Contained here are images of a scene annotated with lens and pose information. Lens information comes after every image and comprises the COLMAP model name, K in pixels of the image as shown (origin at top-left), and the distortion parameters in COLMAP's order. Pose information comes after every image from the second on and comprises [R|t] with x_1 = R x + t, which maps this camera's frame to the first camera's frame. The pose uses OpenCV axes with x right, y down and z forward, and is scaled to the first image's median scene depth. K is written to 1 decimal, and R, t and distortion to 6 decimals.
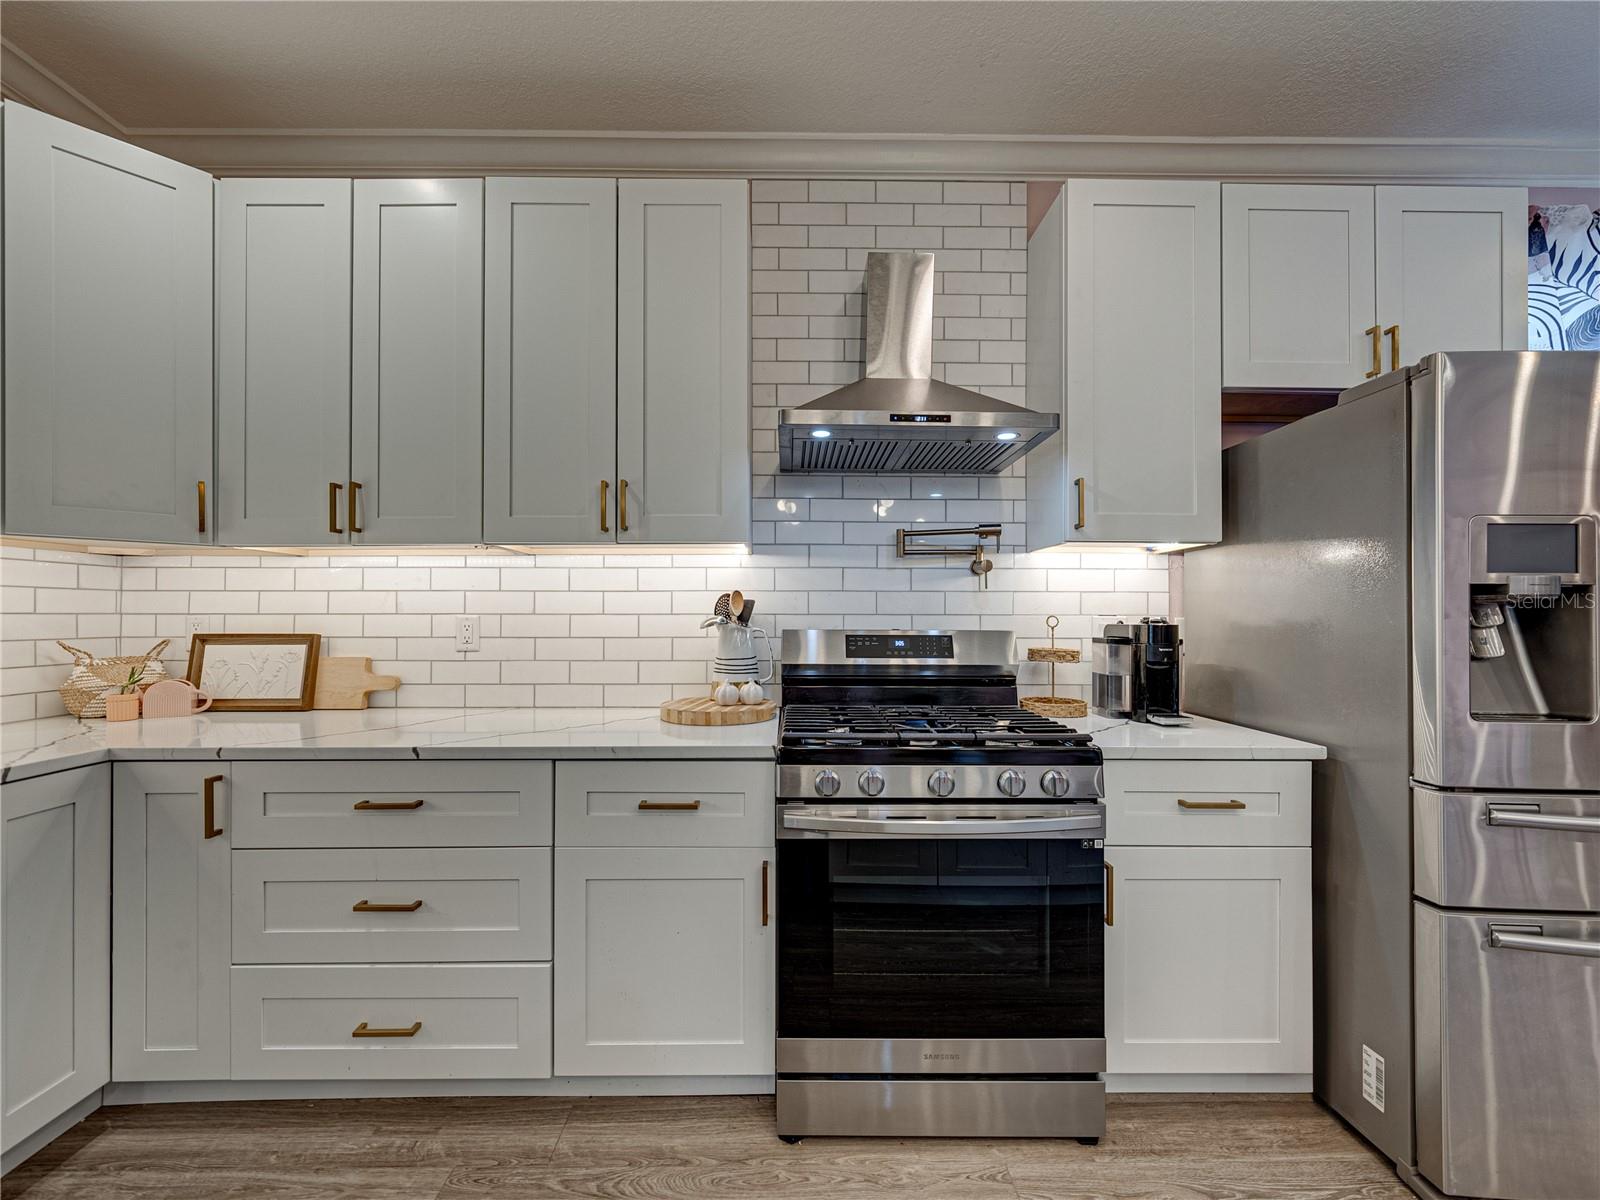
lens RADIAL K [[629.6, 0, 786.4], [0, 629.6, 614.8], [0, 0, 1]] dist [0.001930, 0.000028]
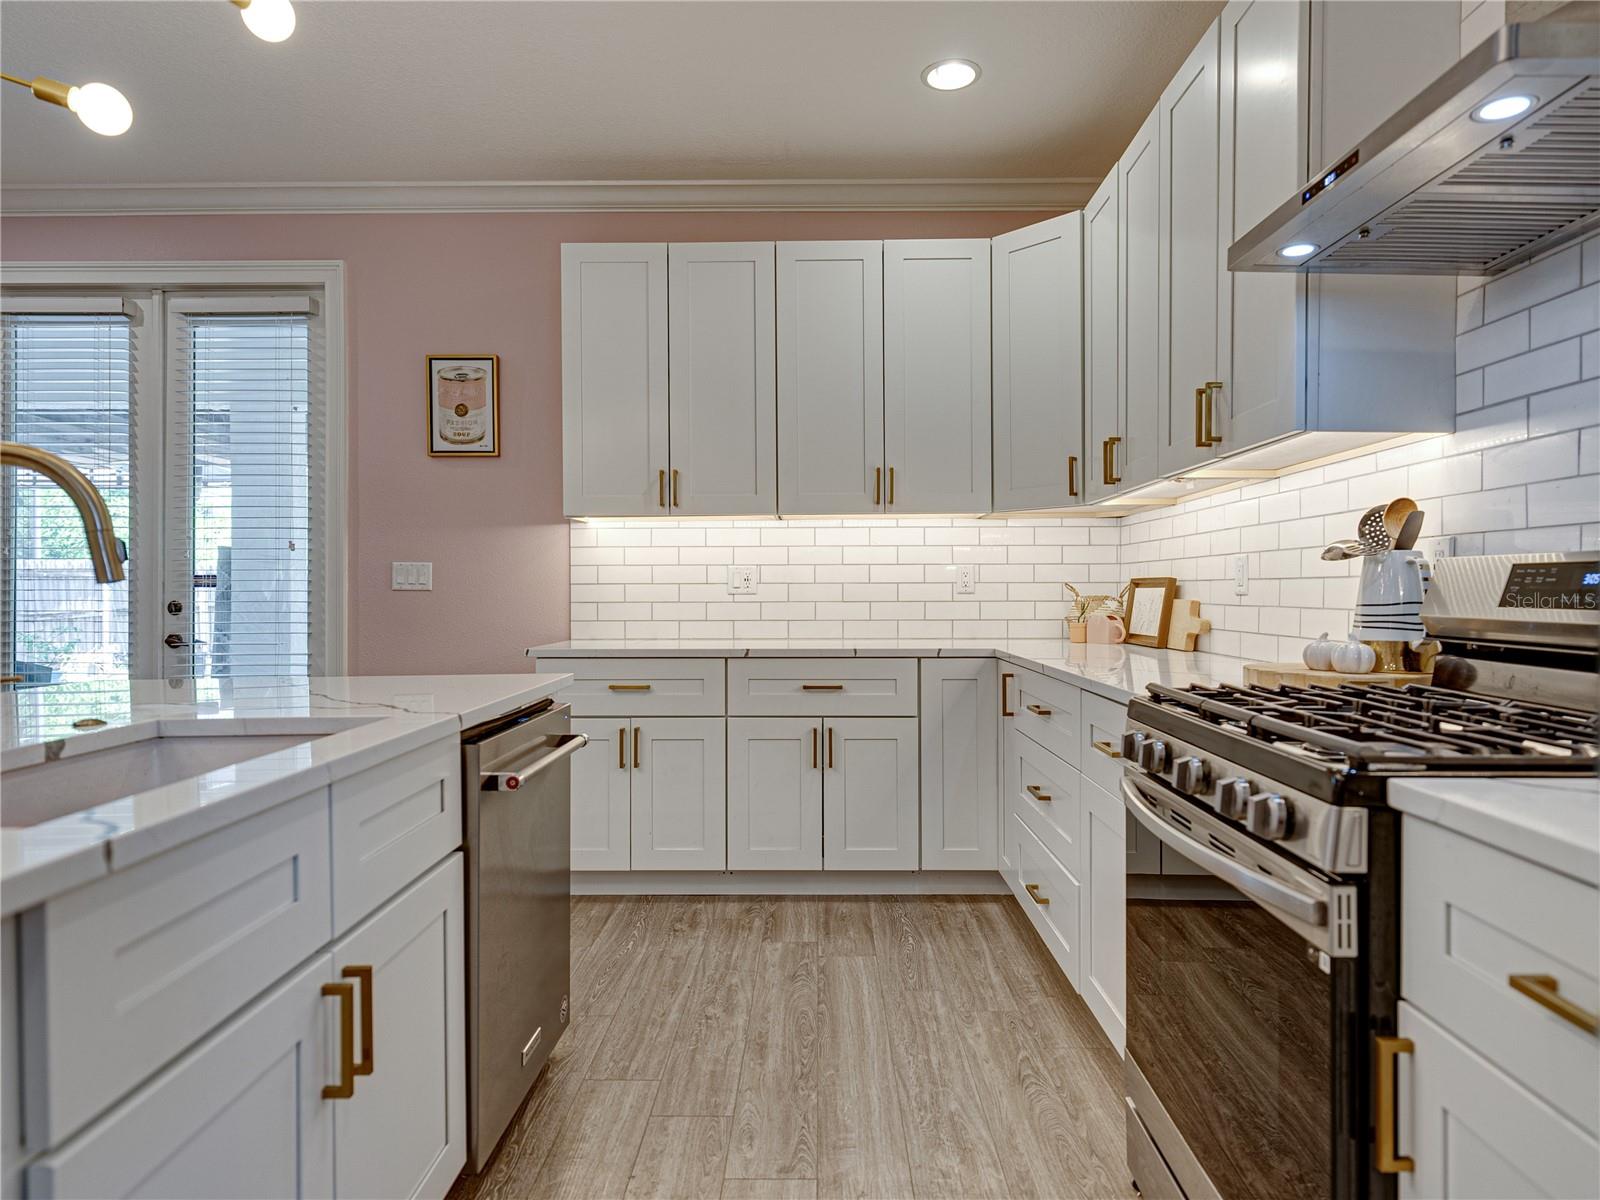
lens RADIAL K [[939.8, 0, 808.1], [0, 939.8, 589.5], [0, 0, 1]] dist [0.019912, -0.002878]
pose [[-0.010801, 0.001041, -0.999941, 0.880283], [0.006420, 0.999979, 0.000971, 0.047317], [0.999921, -0.006409, -0.010808, 0.428685]]
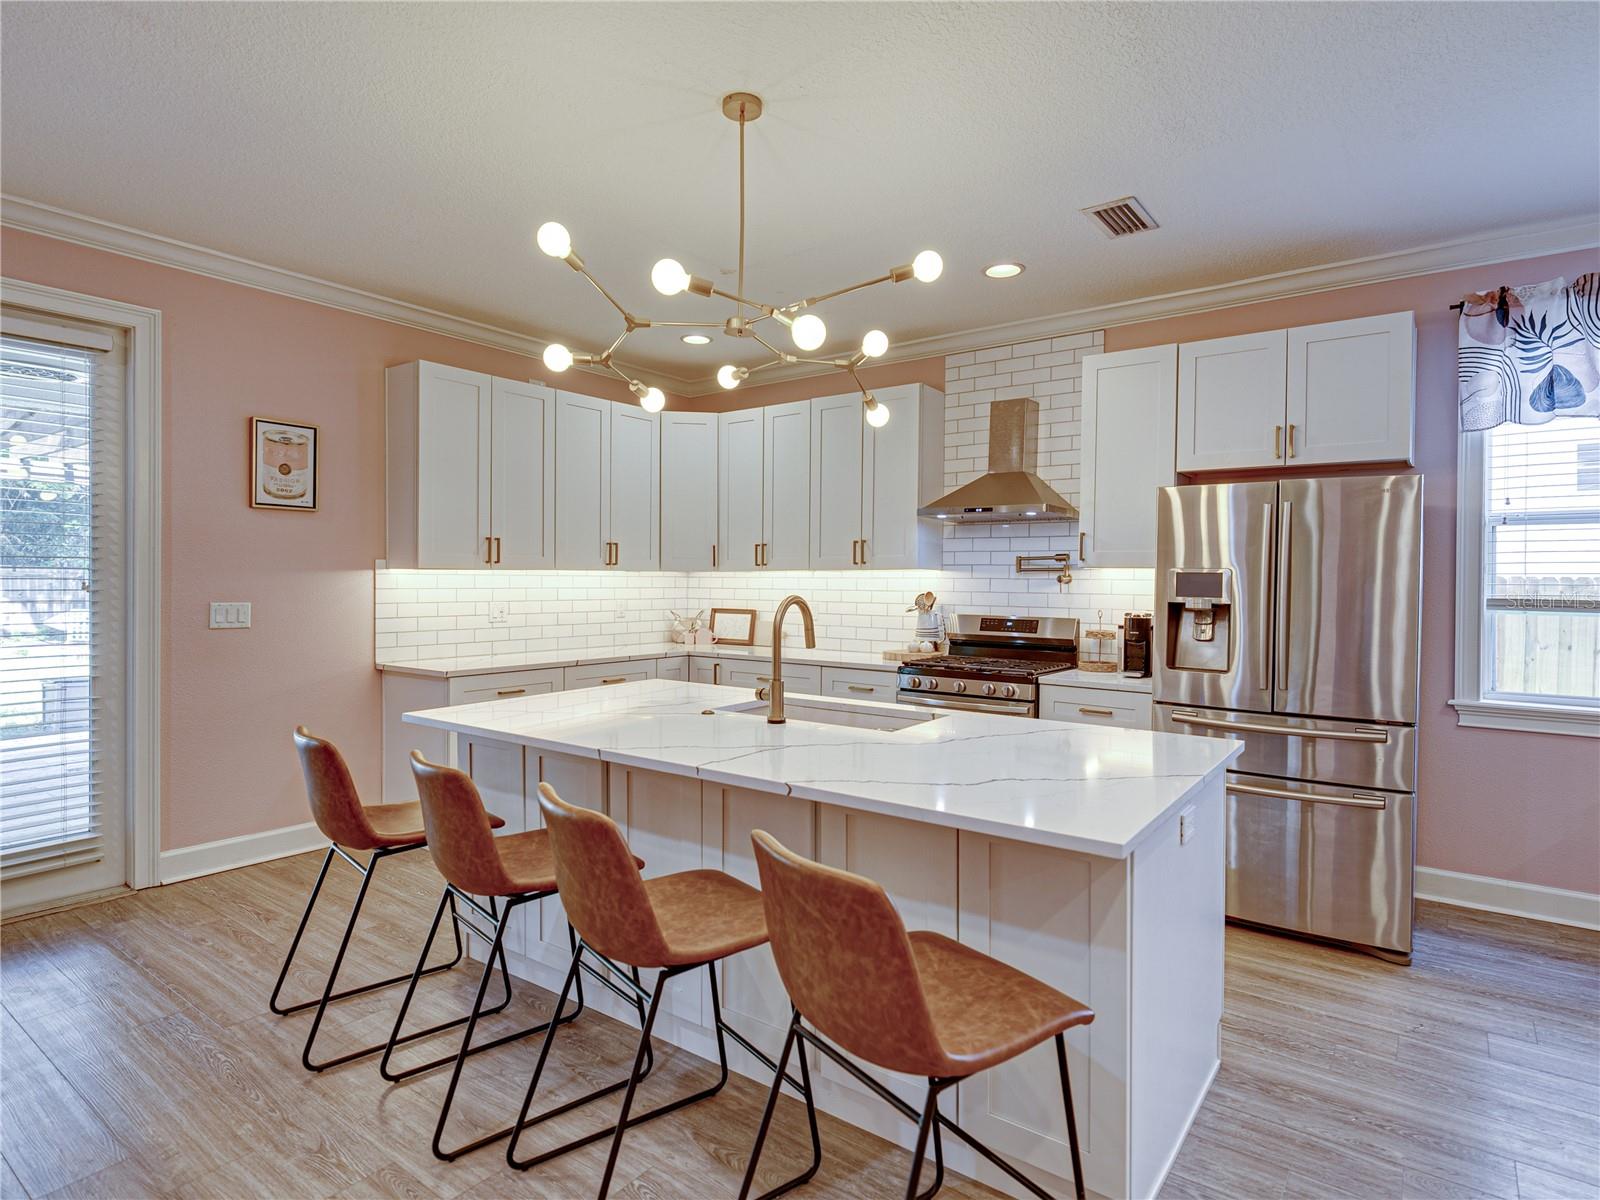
lens RADIAL K [[844.5, 0, 797.9], [0, 844.5, 593.2], [0, 0, 1]] dist [0.011621, 0.000812]
pose [[0.791783, 0.013552, -0.610652, 1.130175], [-0.004602, 0.999858, 0.016223, -0.073457], [0.610785, -0.010035, 0.791733, -1.183113]]
